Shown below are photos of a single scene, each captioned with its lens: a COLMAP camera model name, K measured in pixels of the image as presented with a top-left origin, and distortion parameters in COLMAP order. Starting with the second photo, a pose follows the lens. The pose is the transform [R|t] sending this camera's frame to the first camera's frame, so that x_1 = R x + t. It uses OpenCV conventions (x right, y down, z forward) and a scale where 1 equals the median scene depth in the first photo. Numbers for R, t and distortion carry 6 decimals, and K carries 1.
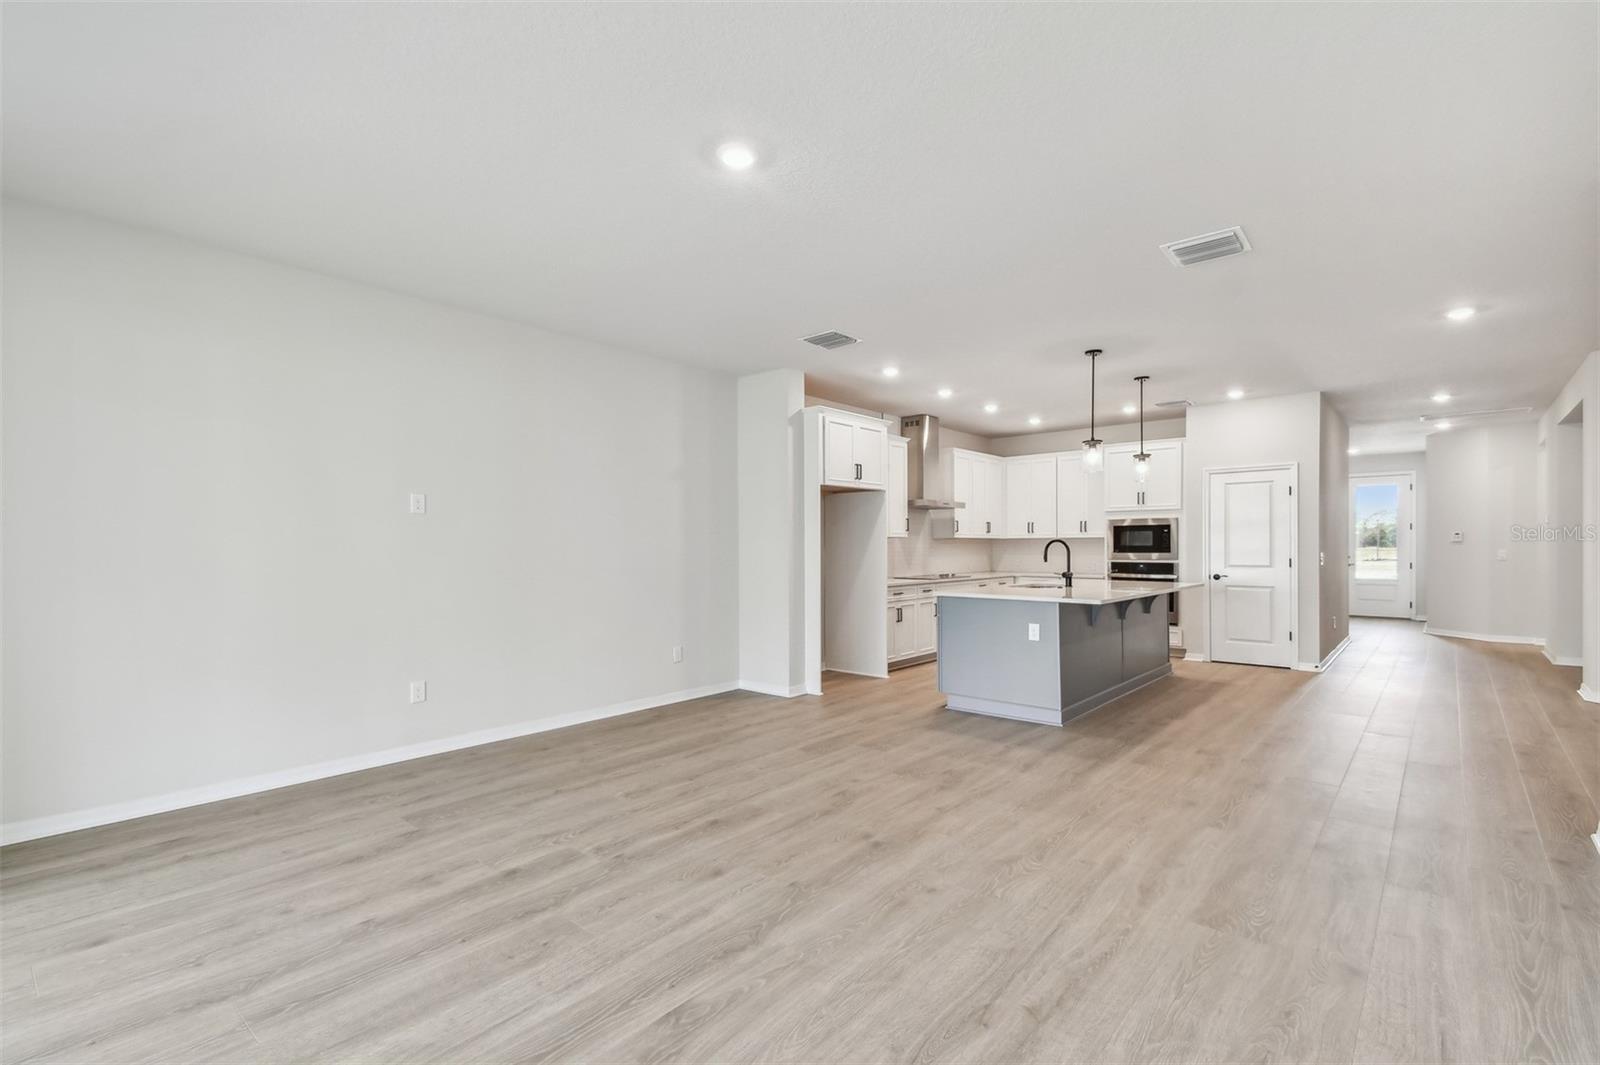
lens RADIAL K [[723.8, 0, 796.9], [0, 723.8, 550.7], [0, 0, 1]] dist [0.036261, -0.000265]
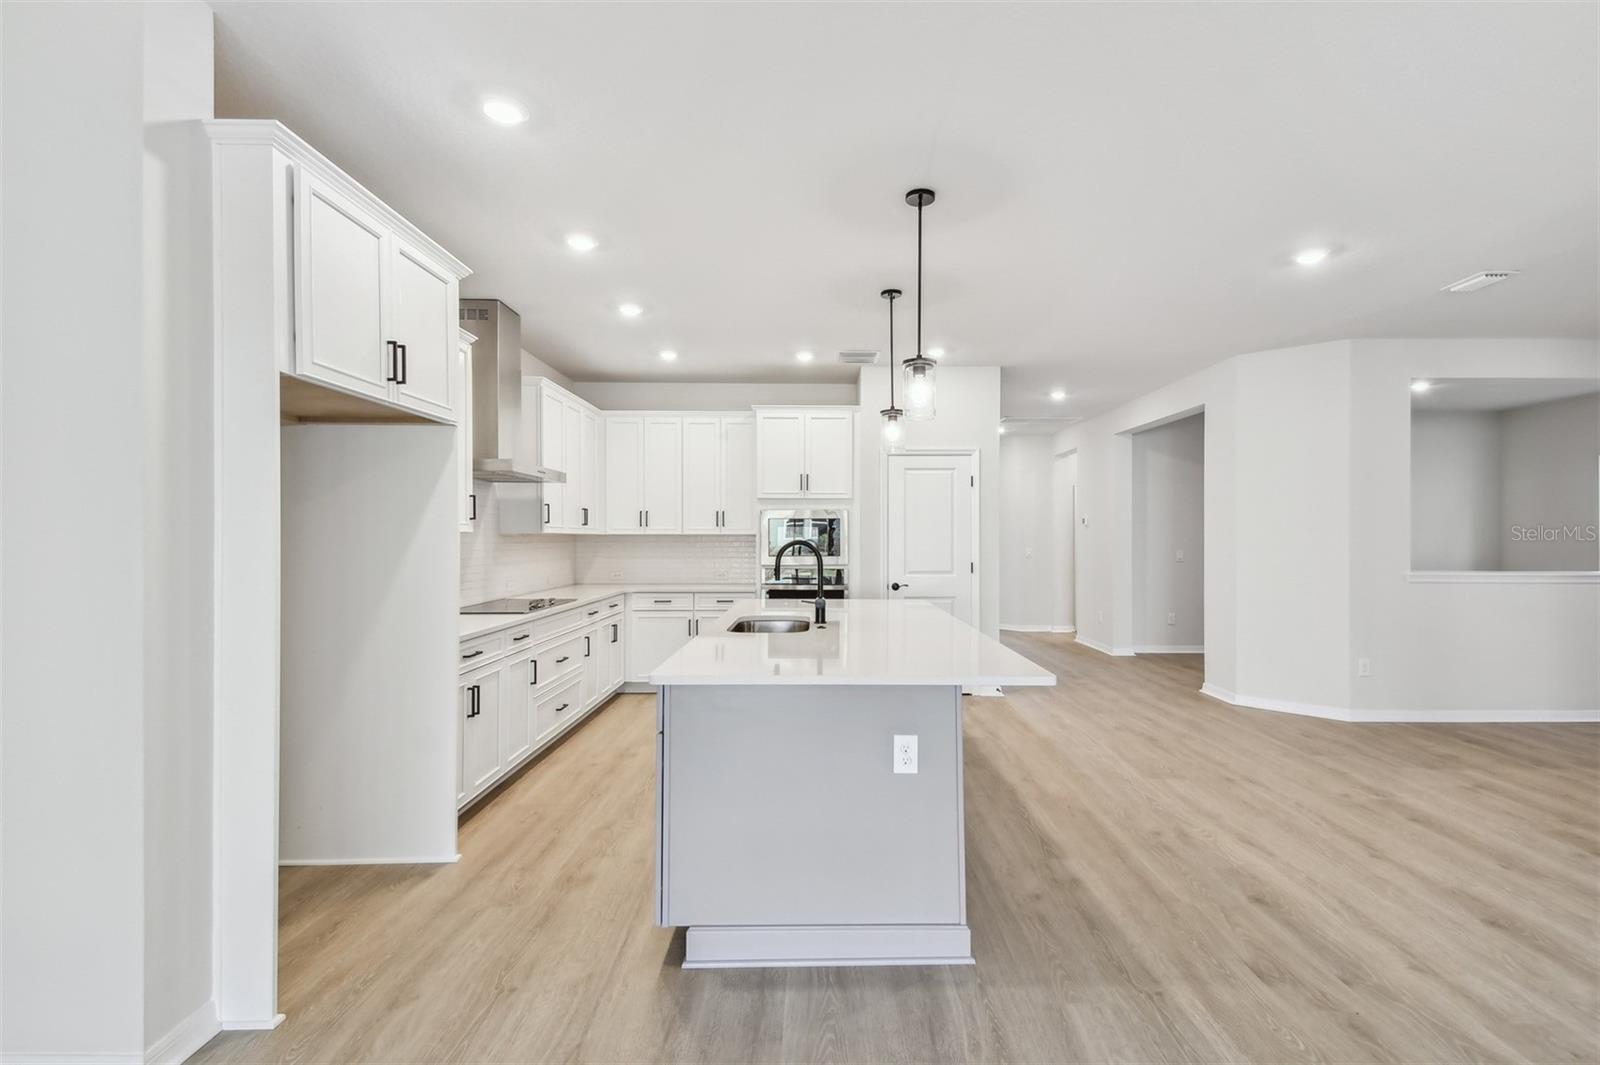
lens RADIAL K [[731.4, 0, 826.4], [0, 731.4, 539.0], [0, 0, 1]] dist [0.054792, -0.034087]
pose [[0.746437, 0.003053, 0.665449, -0.006153], [0.000244, 0.999988, -0.004861, -0.012411], [-0.665456, 0.003791, 0.746428, 0.502387]]
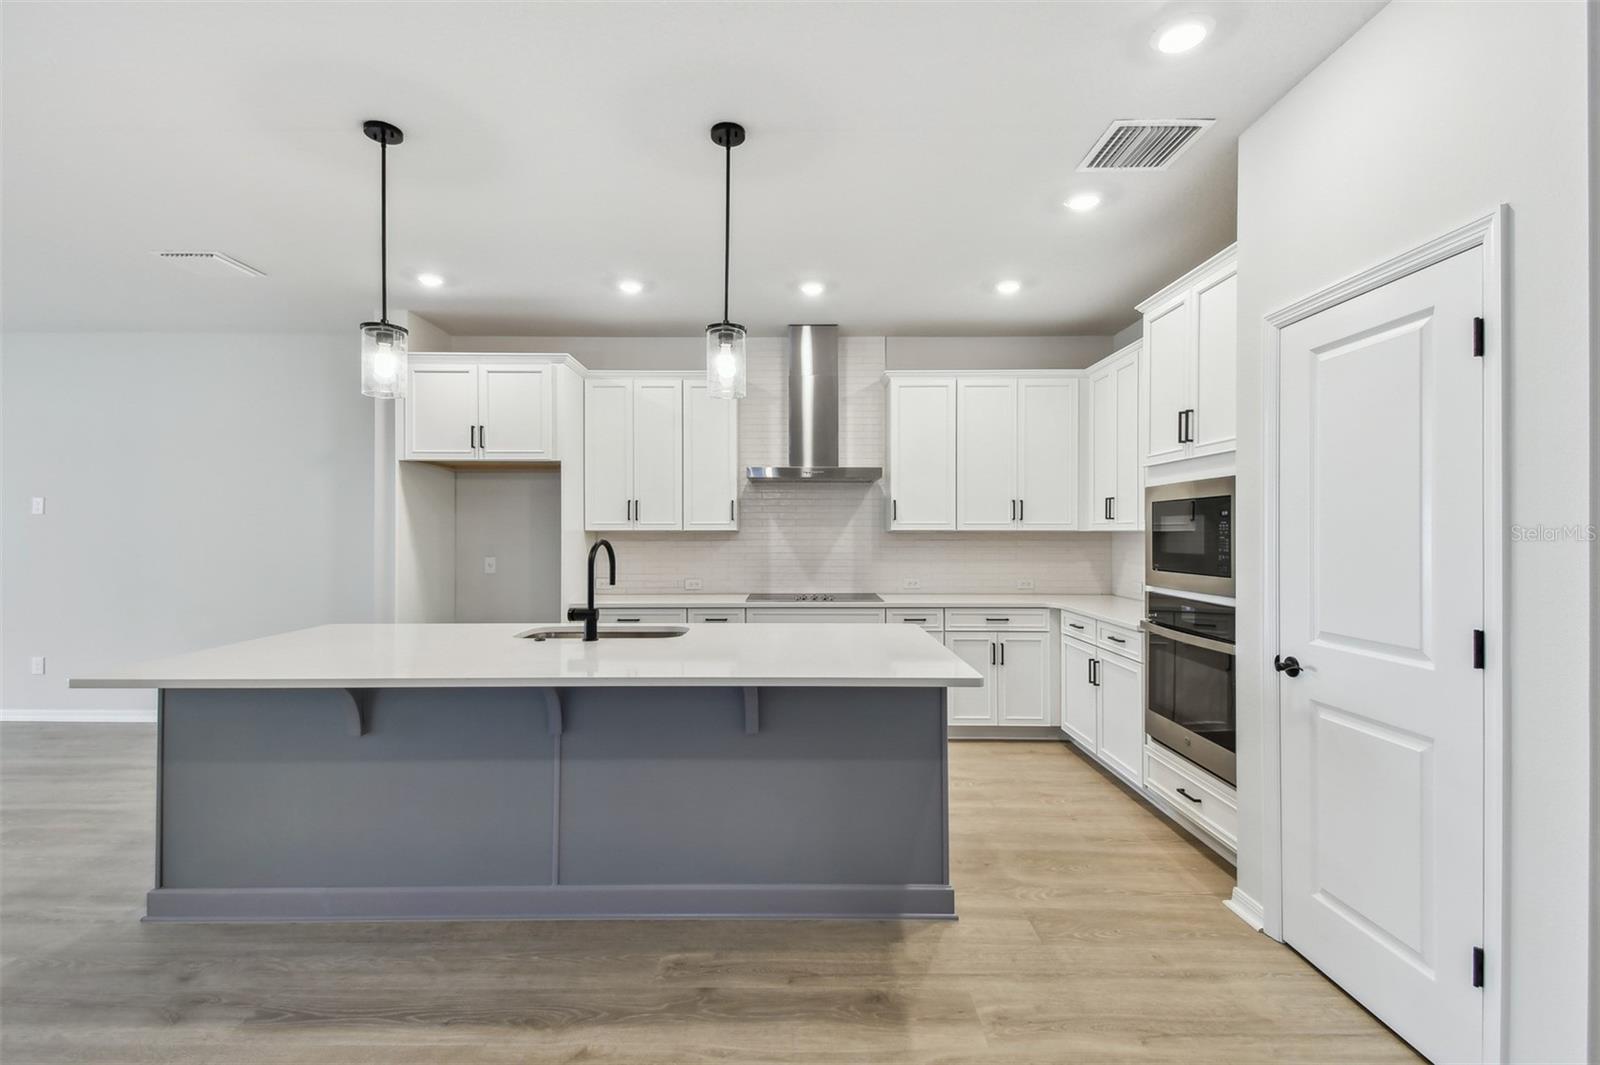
lens RADIAL K [[721.5, 0, 796.0], [0, 721.5, 528.7], [0, 0, 1]] dist [0.049610, -0.023607]
pose [[0.653801, 0.000900, -0.756666, 0.725831], [-0.007851, 0.999954, -0.005594, -0.018514], [0.756626, 0.009598, 0.653777, 0.703610]]
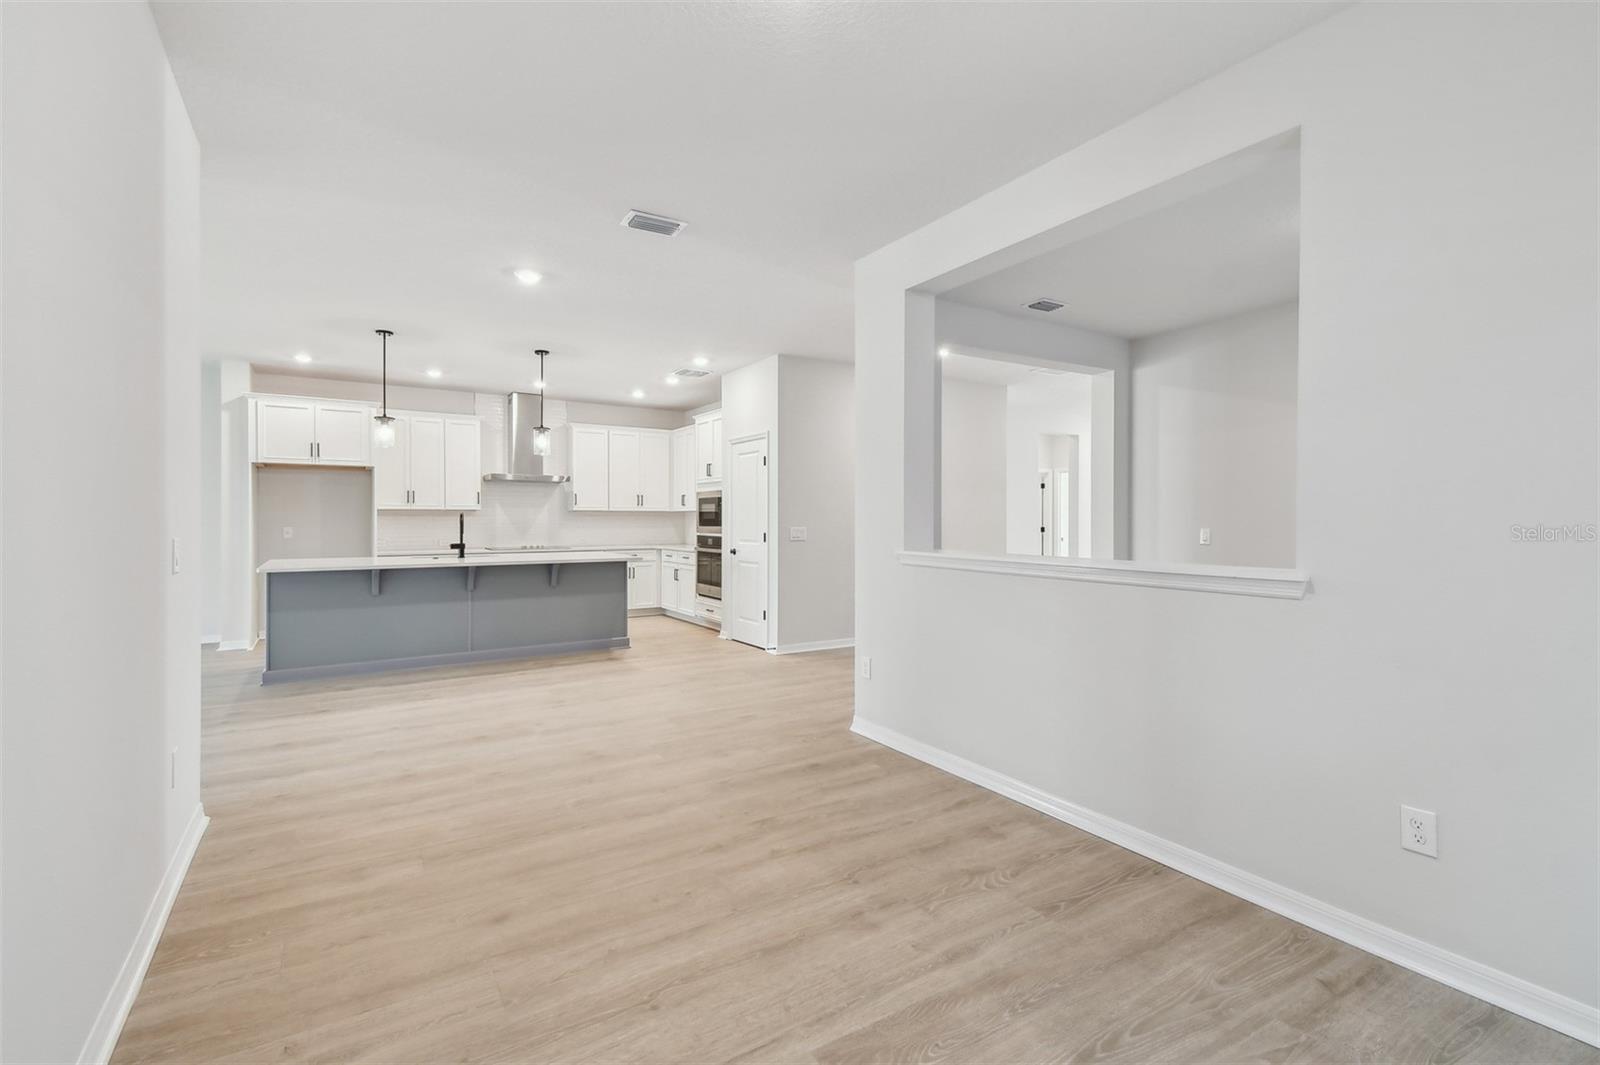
lens RADIAL K [[721.5, 0, 796.0], [0, 721.5, 528.7], [0, 0, 1]] dist [0.049610, -0.023607]
pose [[0.954821, 0.008649, -0.297055, 1.007803], [-0.006649, 0.999948, 0.007745, -0.002269], [0.297106, -0.005420, 0.954829, 0.136899]]
